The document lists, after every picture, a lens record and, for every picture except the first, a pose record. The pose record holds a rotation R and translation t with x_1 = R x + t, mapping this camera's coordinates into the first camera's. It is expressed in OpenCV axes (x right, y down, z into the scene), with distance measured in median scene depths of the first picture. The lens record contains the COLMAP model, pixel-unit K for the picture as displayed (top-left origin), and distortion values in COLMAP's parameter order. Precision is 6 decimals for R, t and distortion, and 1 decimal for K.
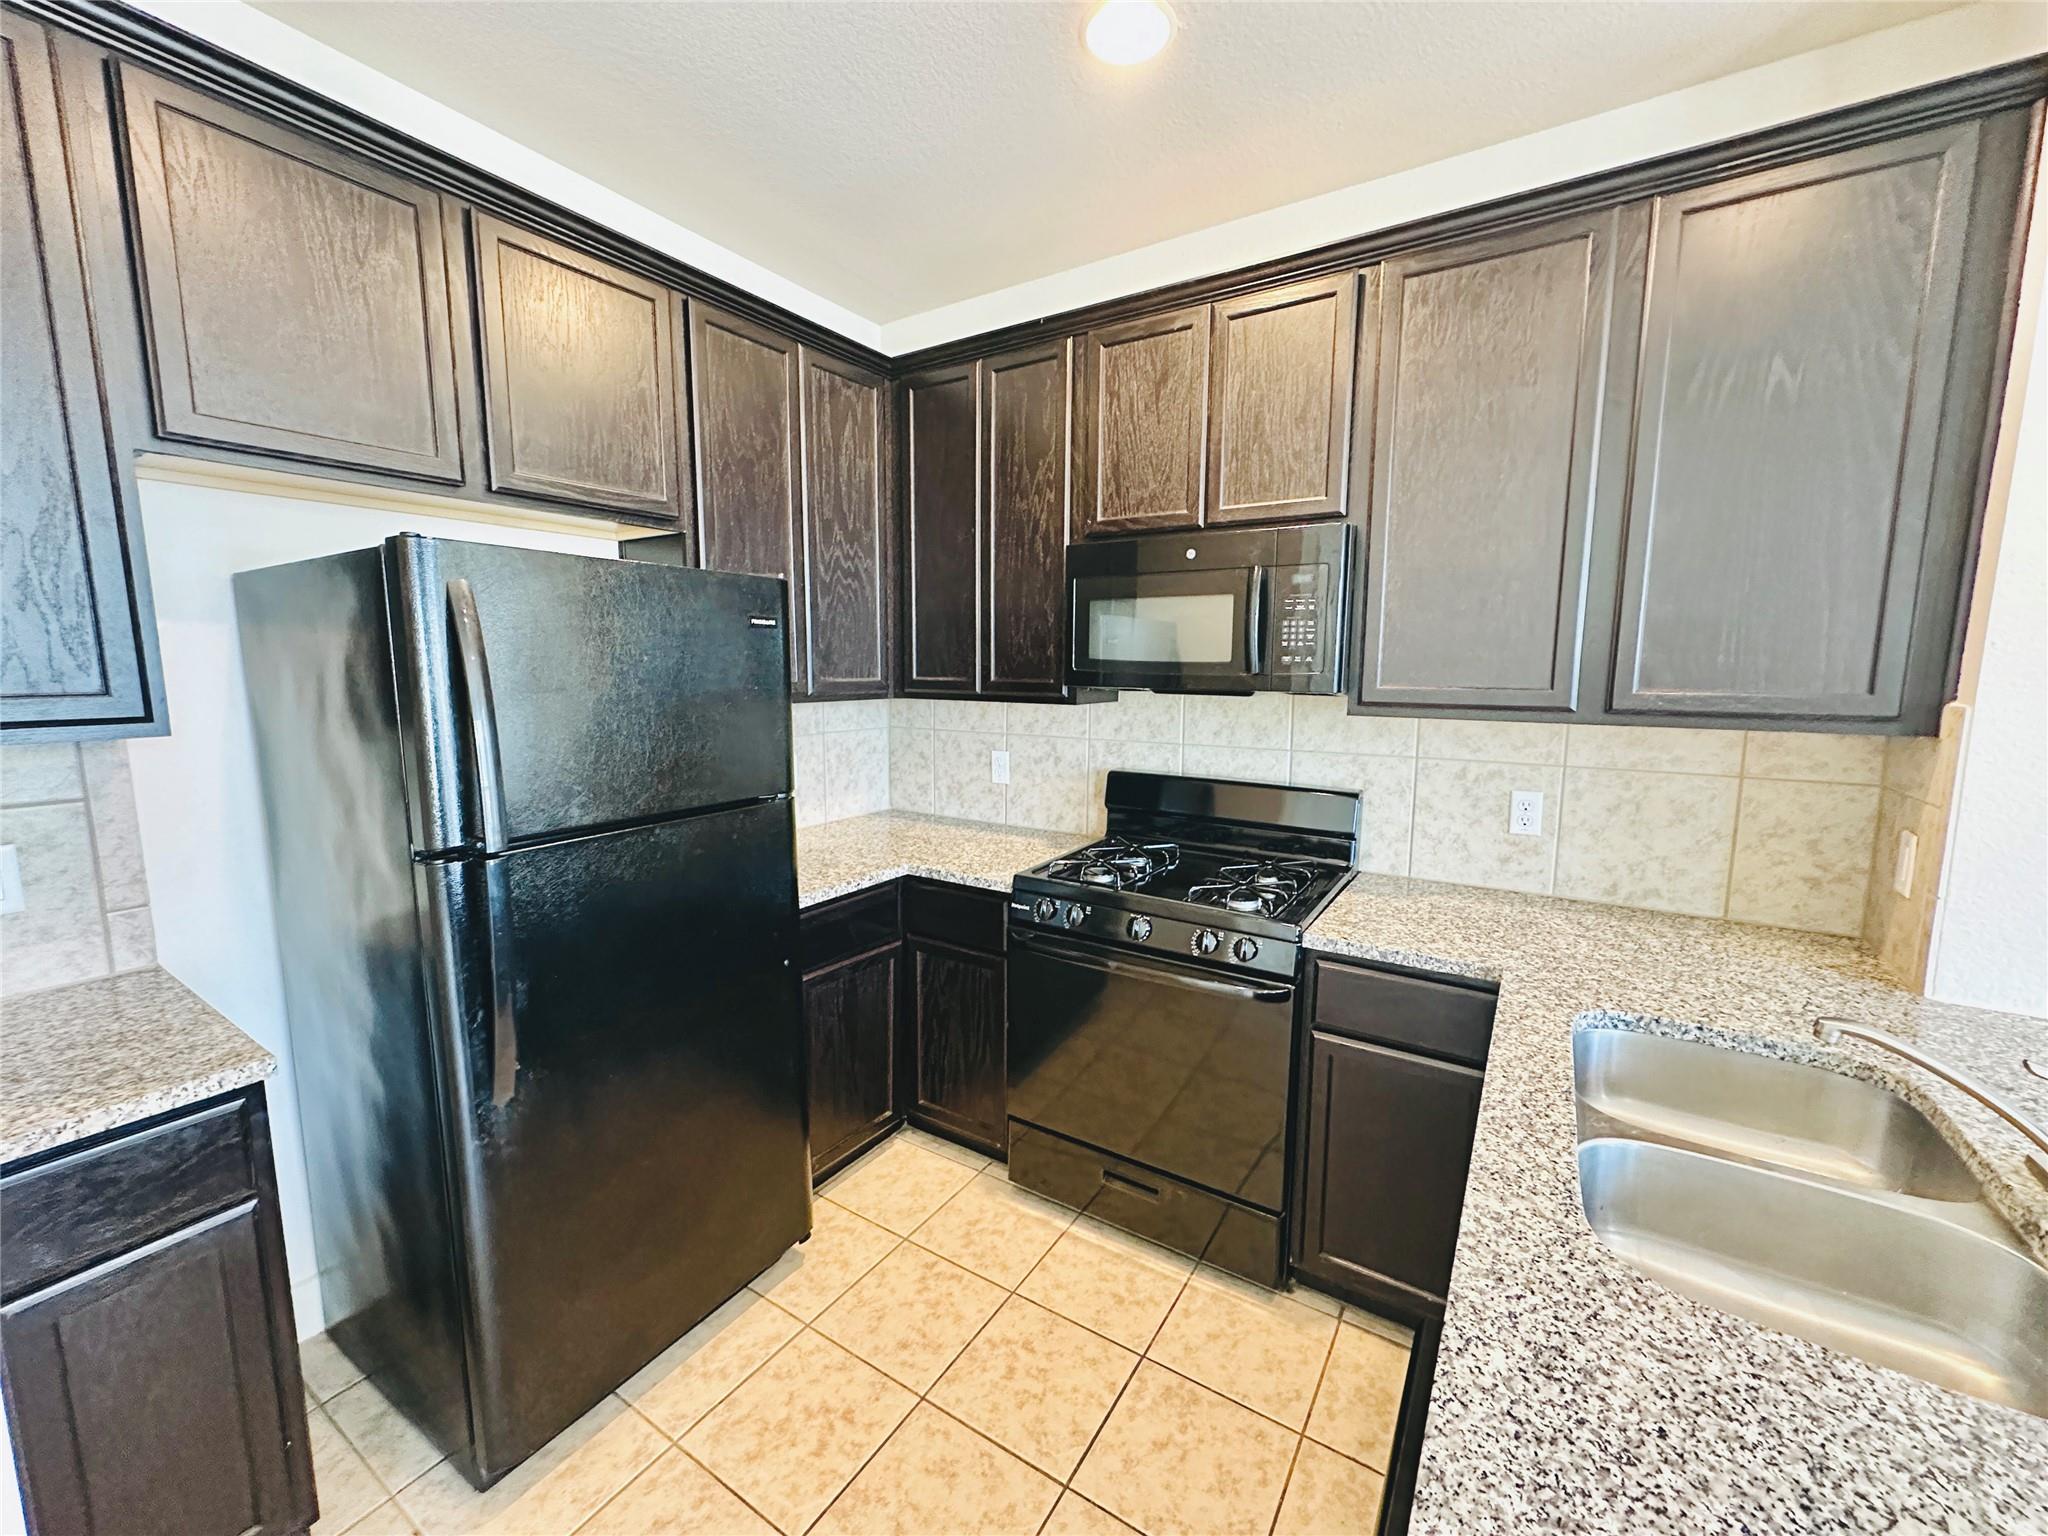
lens RADIAL K [[816.0, 0, 1022.2], [0, 816.0, 767.8], [0, 0, 1]] dist [-0.003793, 0.001479]
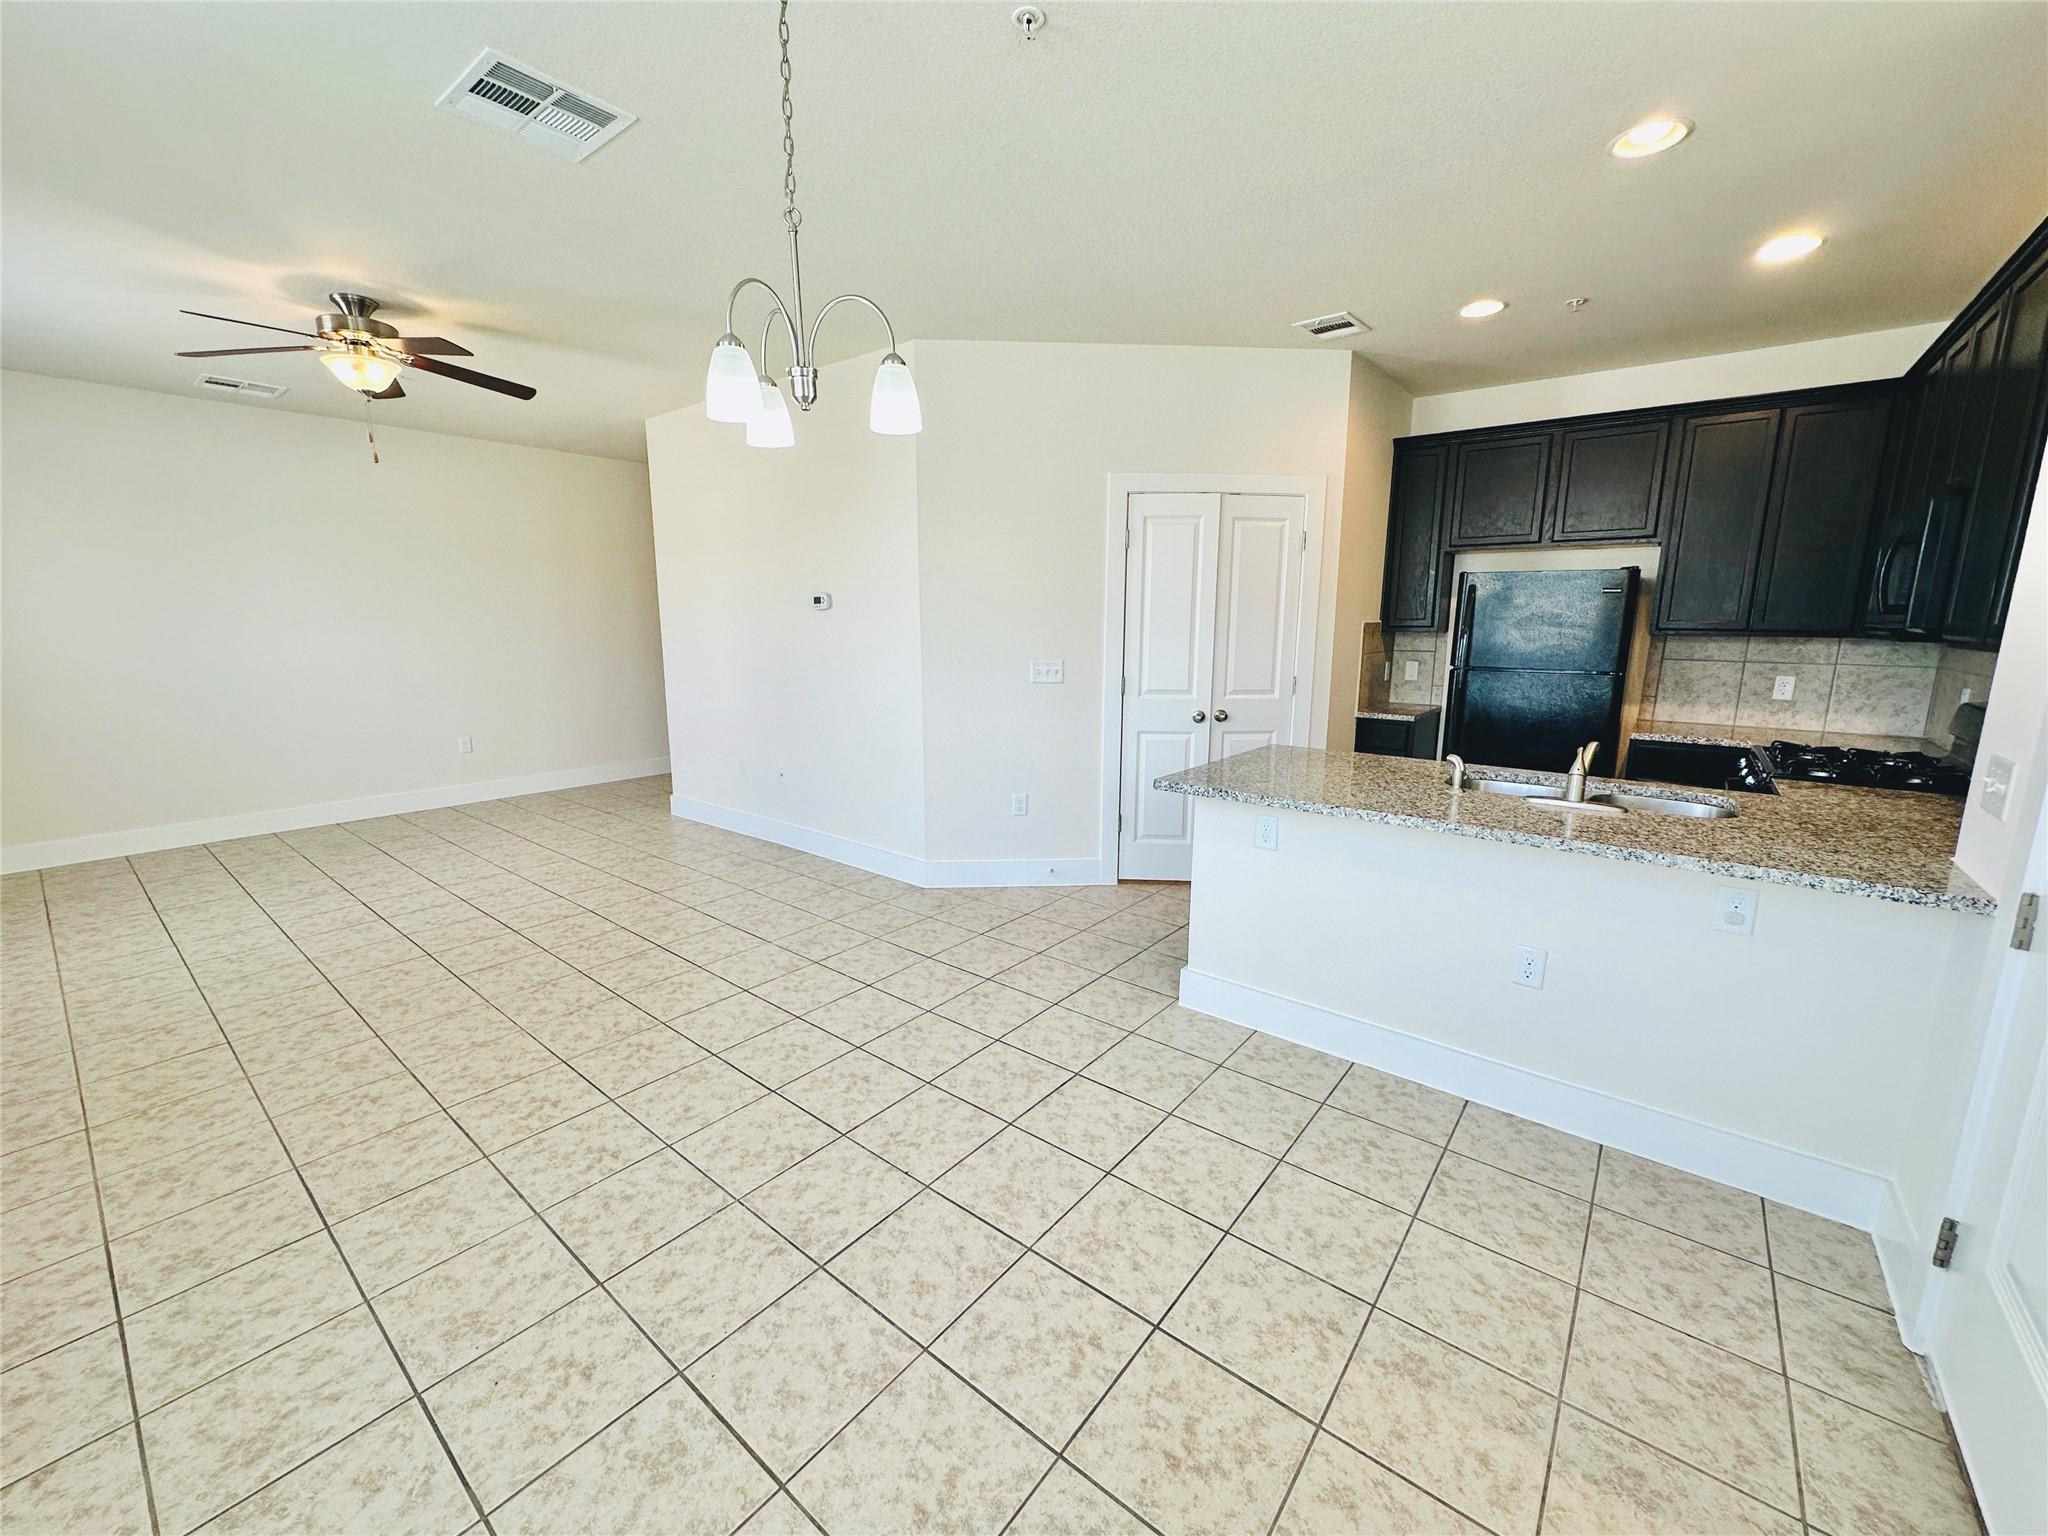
lens RADIAL K [[816.0, 0, 1022.0], [0, 816.0, 766.5], [0, 0, 1]] dist [-0.003793, 0.001479]
pose [[-0.099795, 0.176632, -0.979205, 1.796040], [-0.131942, 0.973078, 0.188974, 0.066237], [0.986221, 0.148057, -0.073803, -0.284619]]
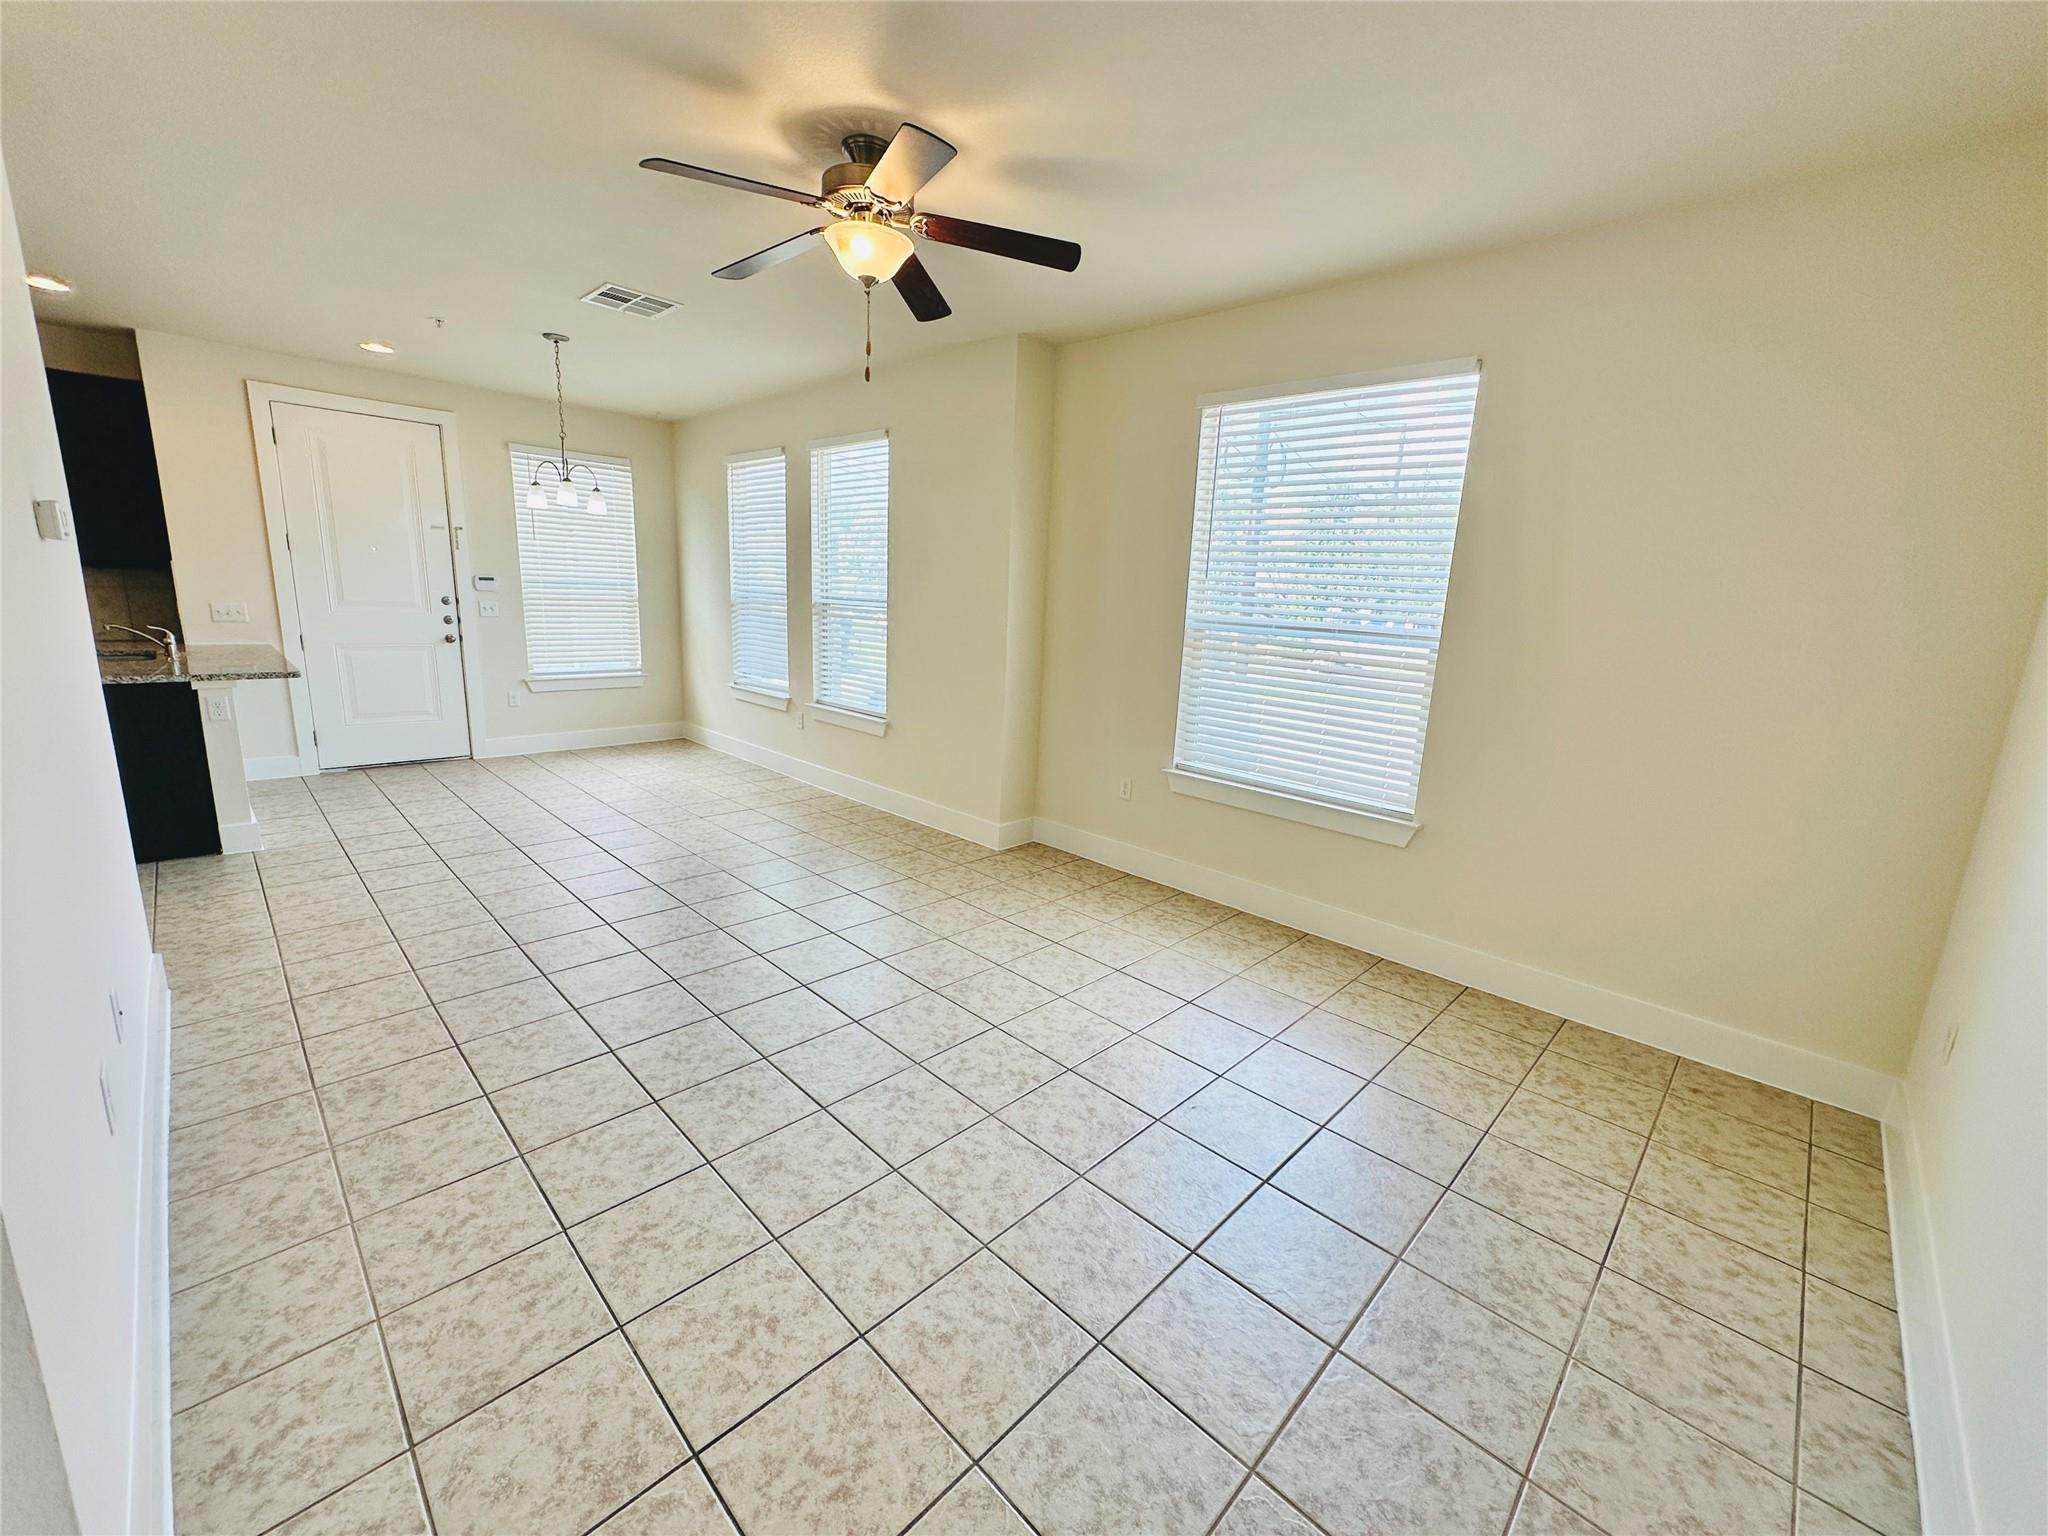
lens RADIAL K [[816.0, 0, 1022.6], [0, 816.0, 766.0], [0, 0, 1]] dist [-0.003793, 0.001479]
pose [[0.199544, -0.197955, 0.959685, -1.202270], [0.083388, 0.979260, 0.184654, 0.321733], [-0.976334, 0.043179, 0.211912, -2.365262]]
